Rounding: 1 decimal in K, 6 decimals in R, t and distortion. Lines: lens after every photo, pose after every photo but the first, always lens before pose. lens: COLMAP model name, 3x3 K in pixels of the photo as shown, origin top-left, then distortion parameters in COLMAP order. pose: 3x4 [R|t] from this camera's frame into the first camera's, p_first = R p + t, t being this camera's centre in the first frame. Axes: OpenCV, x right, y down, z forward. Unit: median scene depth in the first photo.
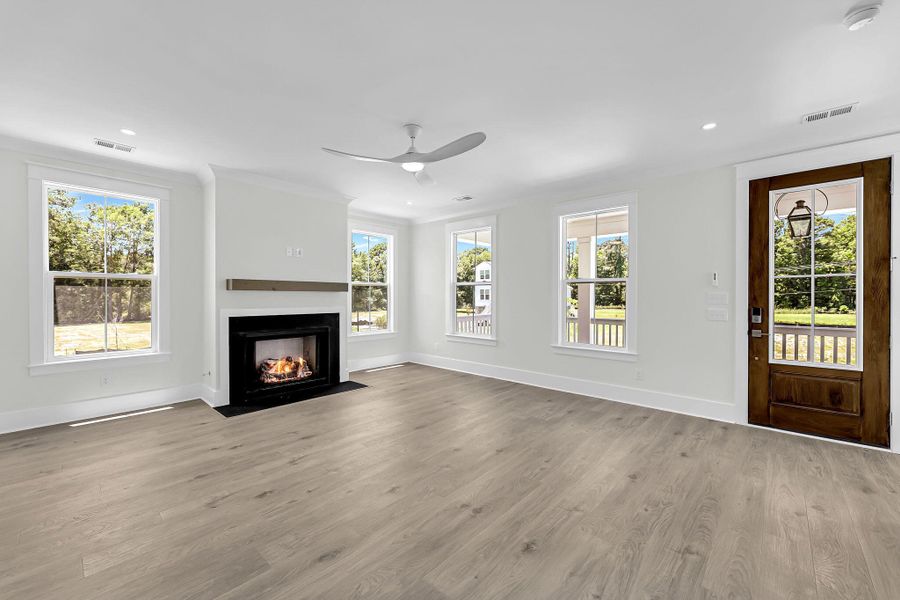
lens RADIAL K [[365.3, 0, 445.8], [0, 365.3, 299.5], [0, 0, 1]] dist [0.001060, -0.000286]
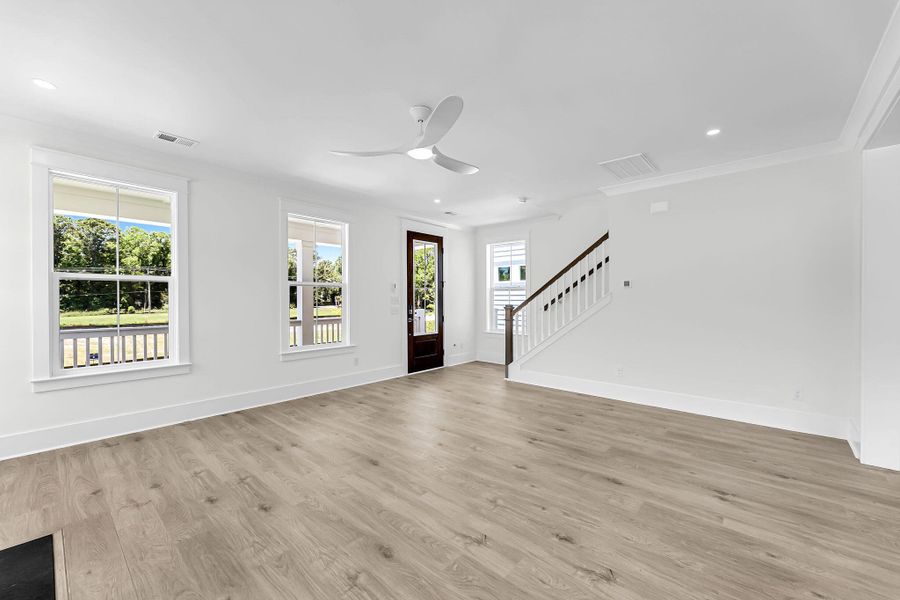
lens RADIAL K [[365.3, 0, 453.2], [0, 365.3, 299.3], [0, 0, 1]] dist [0.001060, -0.000286]
pose [[-0.028572, -0.004803, 0.999580, -0.705599], [0.010532, 0.999932, 0.005105, -0.009269], [-0.999536, 0.010673, -0.028519, 0.681023]]
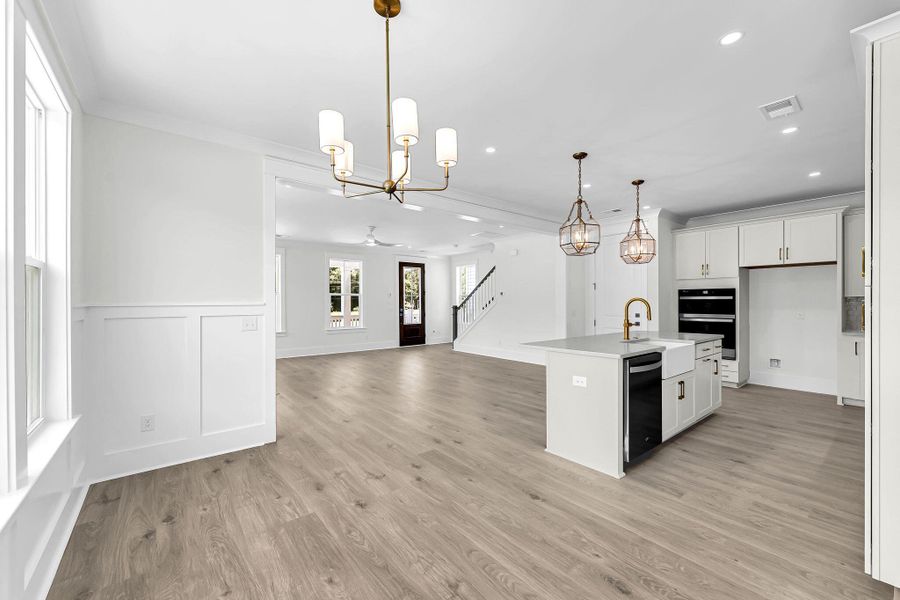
lens RADIAL K [[365.3, 0, 448.1], [0, 365.3, 301.1], [0, 0, 1]] dist [0.001060, -0.000286]
pose [[0.152885, 0.003127, 0.988239, -1.581216], [0.011620, 0.999920, -0.004961, 0.003005], [-0.988176, 0.012241, 0.152836, 0.149494]]
